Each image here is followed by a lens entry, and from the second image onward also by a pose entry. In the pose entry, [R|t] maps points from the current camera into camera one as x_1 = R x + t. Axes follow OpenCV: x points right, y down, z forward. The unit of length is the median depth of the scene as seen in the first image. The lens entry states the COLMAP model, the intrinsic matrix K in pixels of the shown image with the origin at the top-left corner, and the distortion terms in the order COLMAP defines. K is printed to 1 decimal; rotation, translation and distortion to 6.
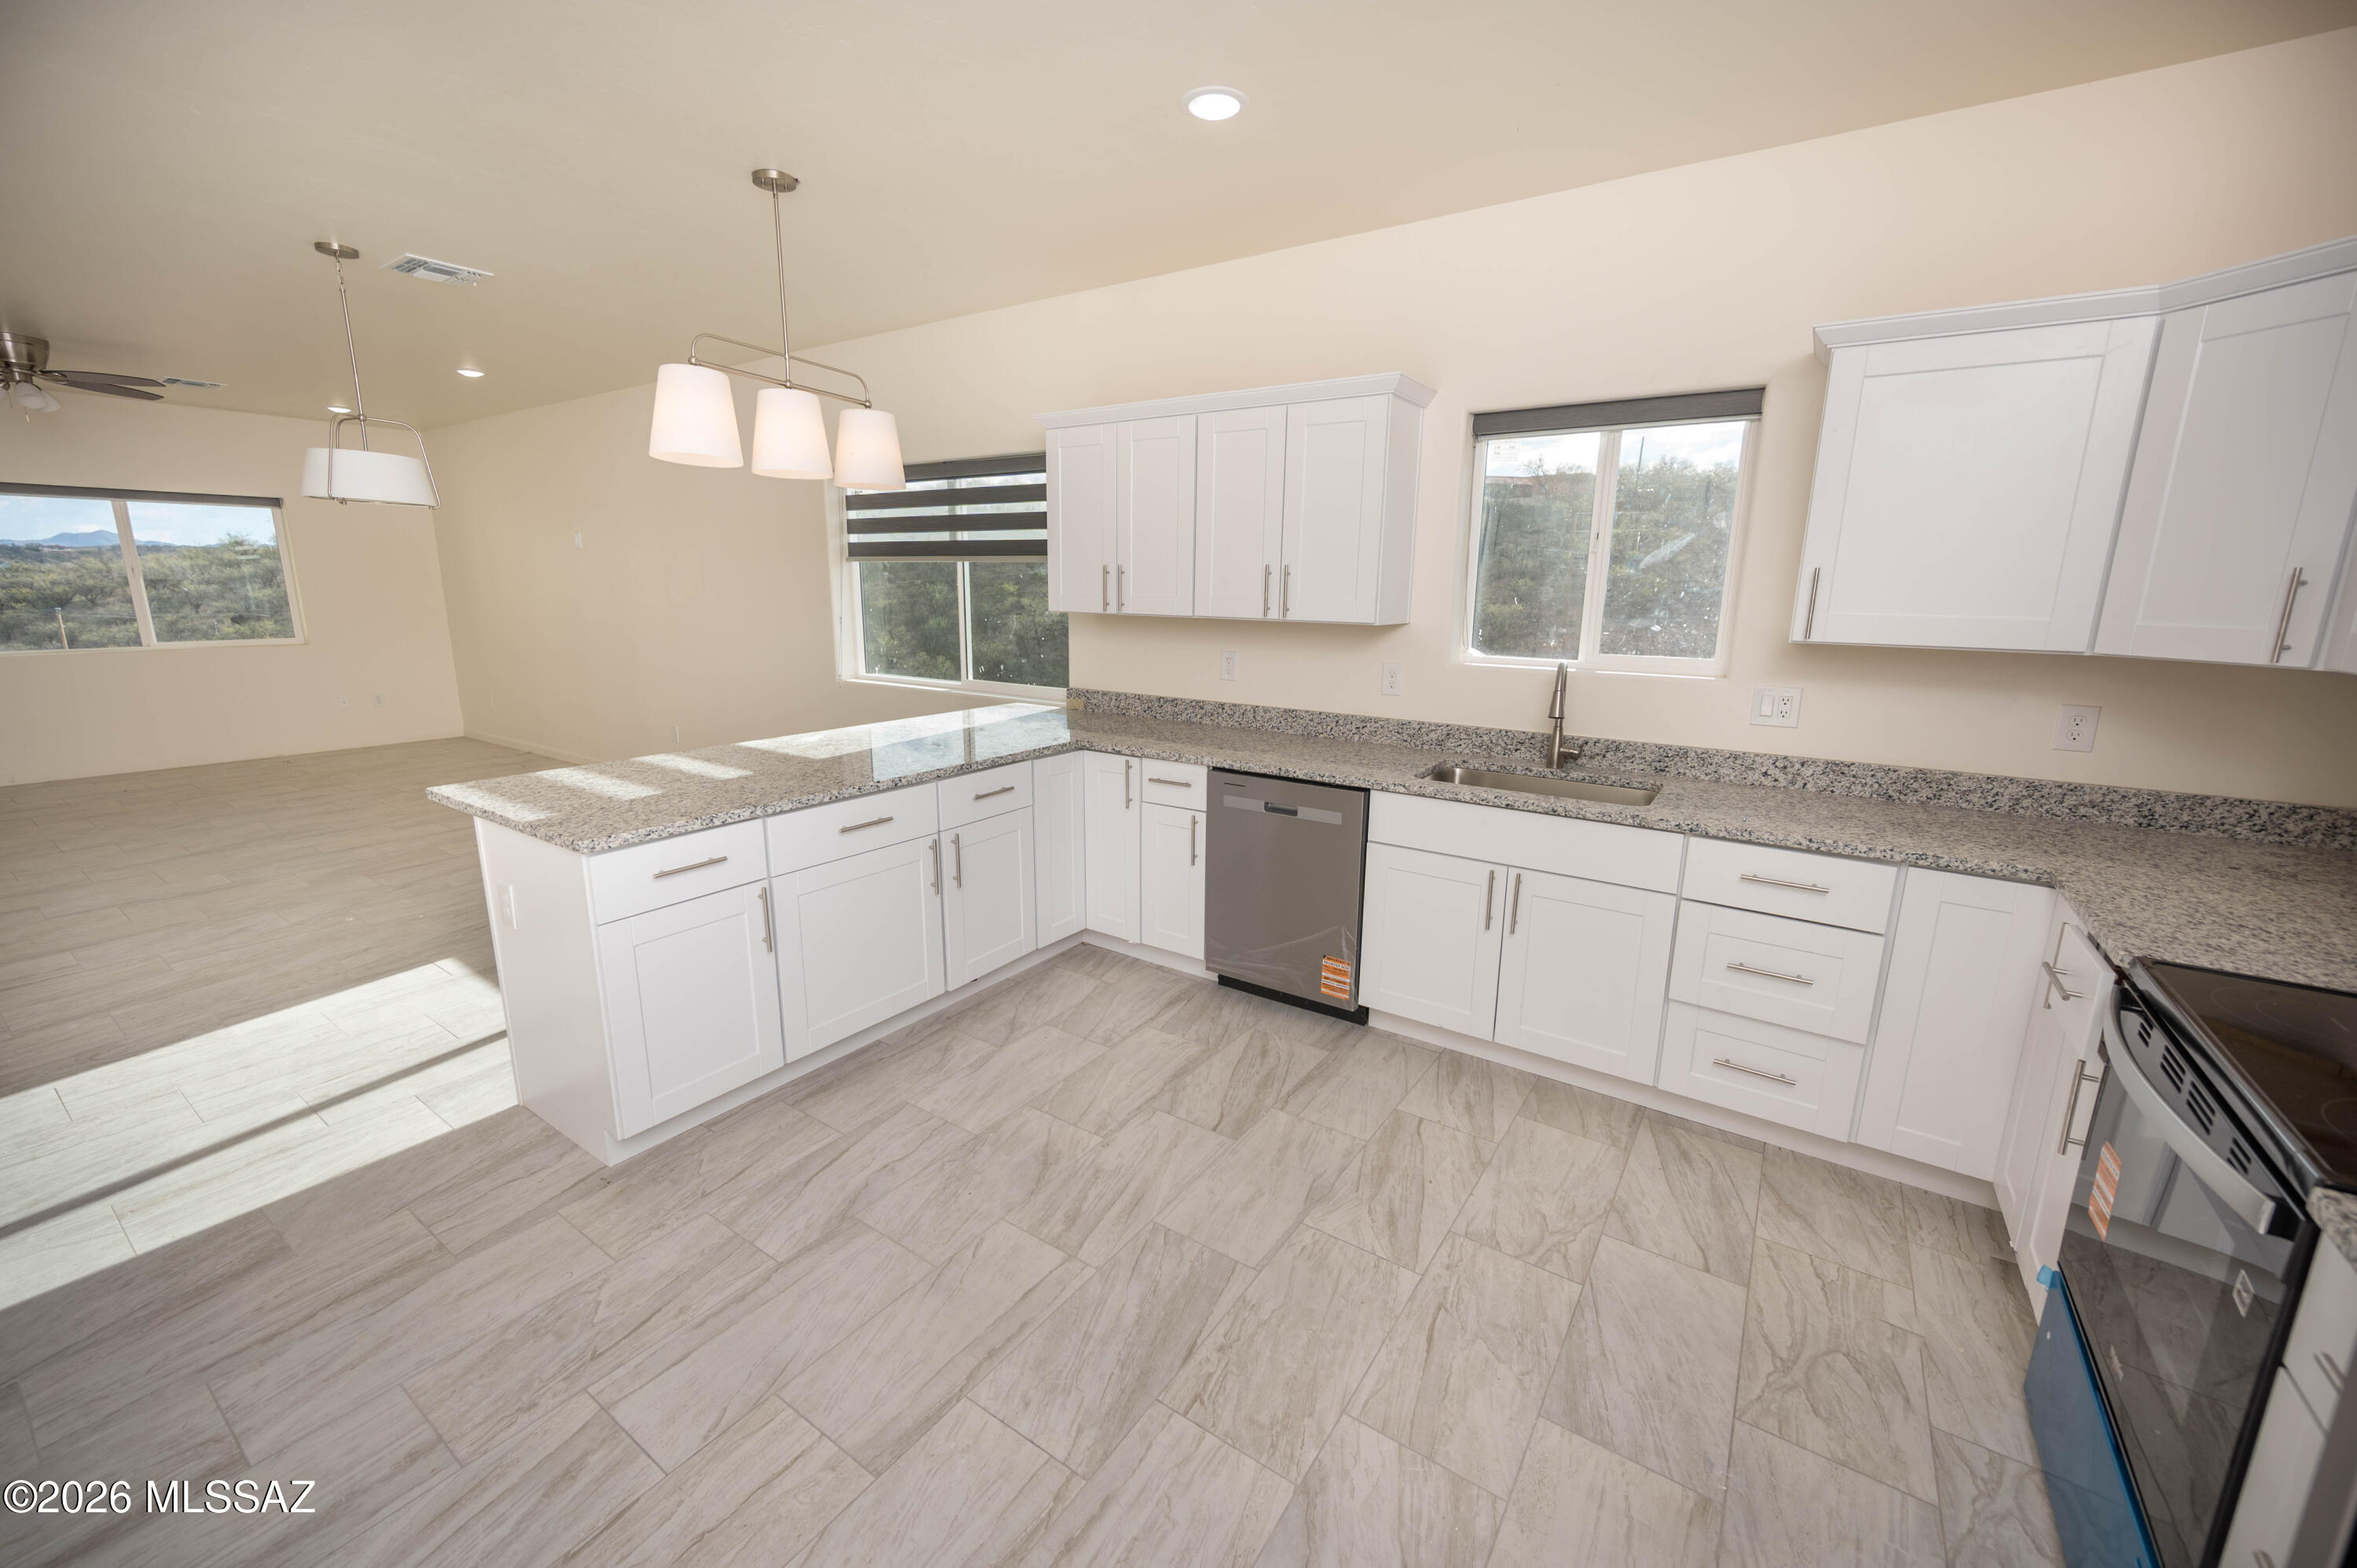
lens RADIAL K [[936.4, 0, 1171.9], [0, 936.4, 786.3], [0, 0, 1]] dist [0.002832, -0.000821]
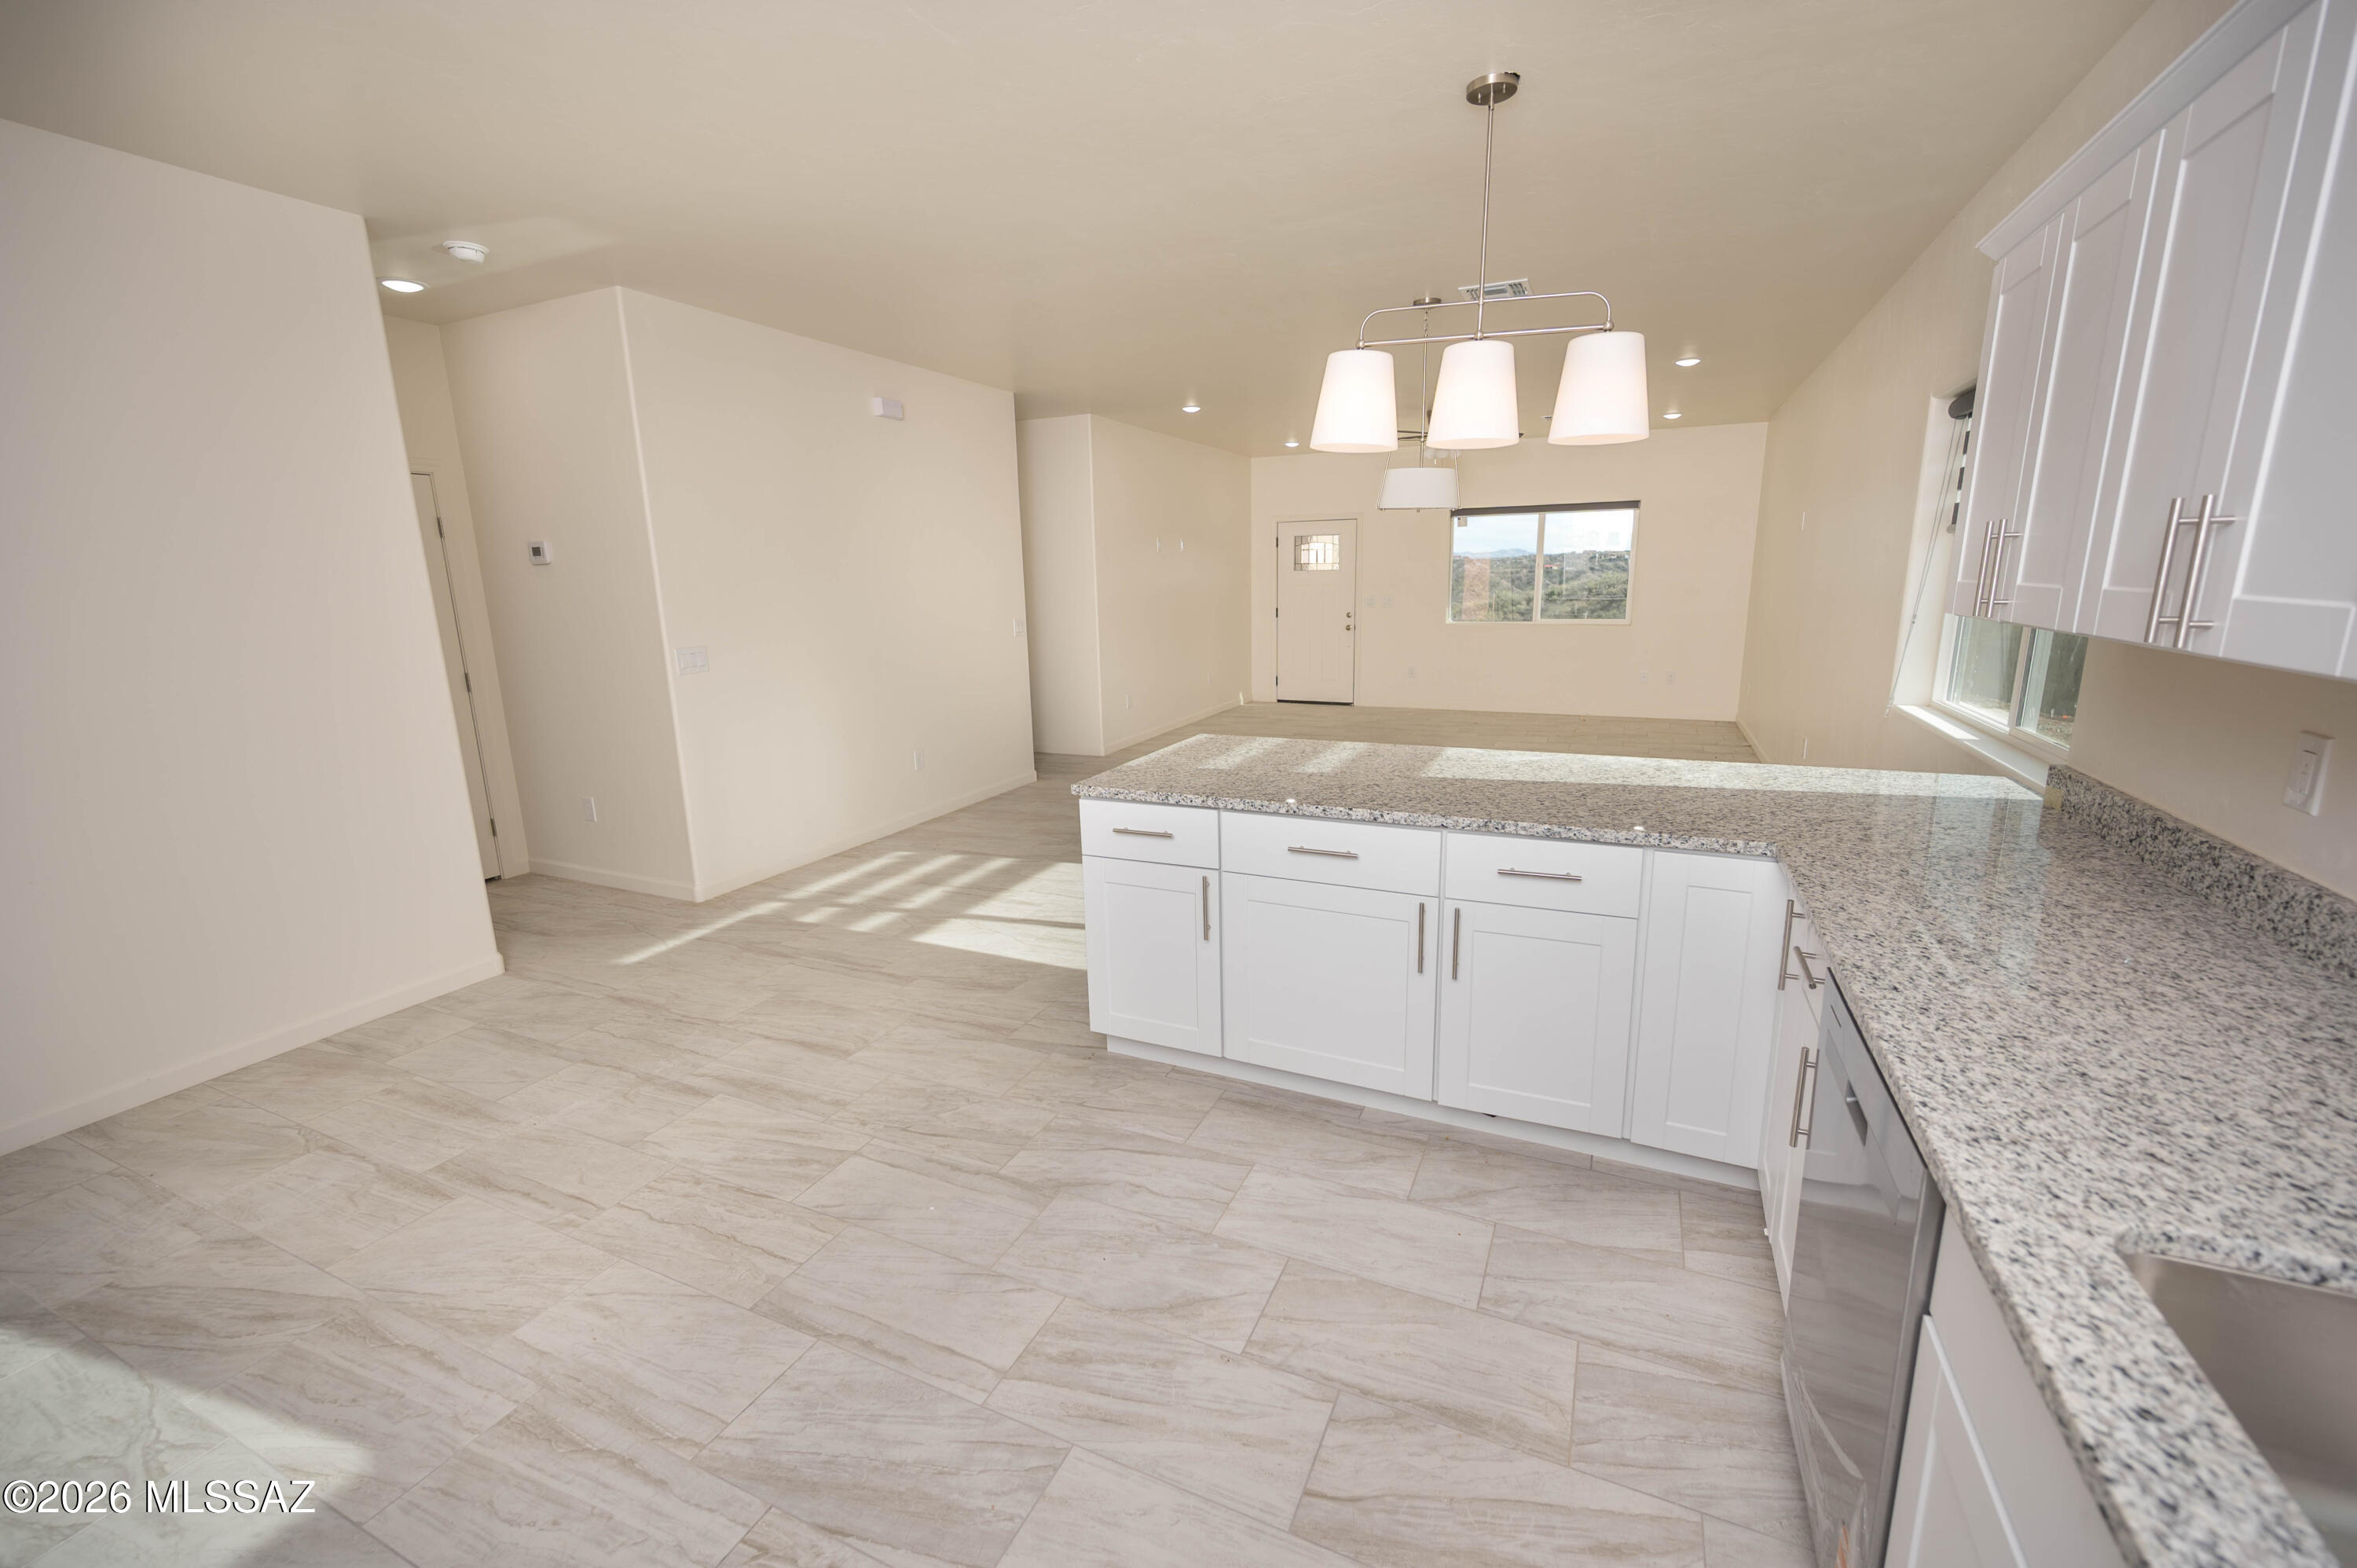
lens RADIAL K [[936.4, 0, 1132.6], [0, 936.4, 768.7], [0, 0, 1]] dist [0.002832, -0.000821]
pose [[0.161161, 0.186087, -0.969226, 0.505533], [-0.185500, 0.970272, 0.155443, -0.145732], [0.969338, 0.154740, 0.190889, 0.694927]]
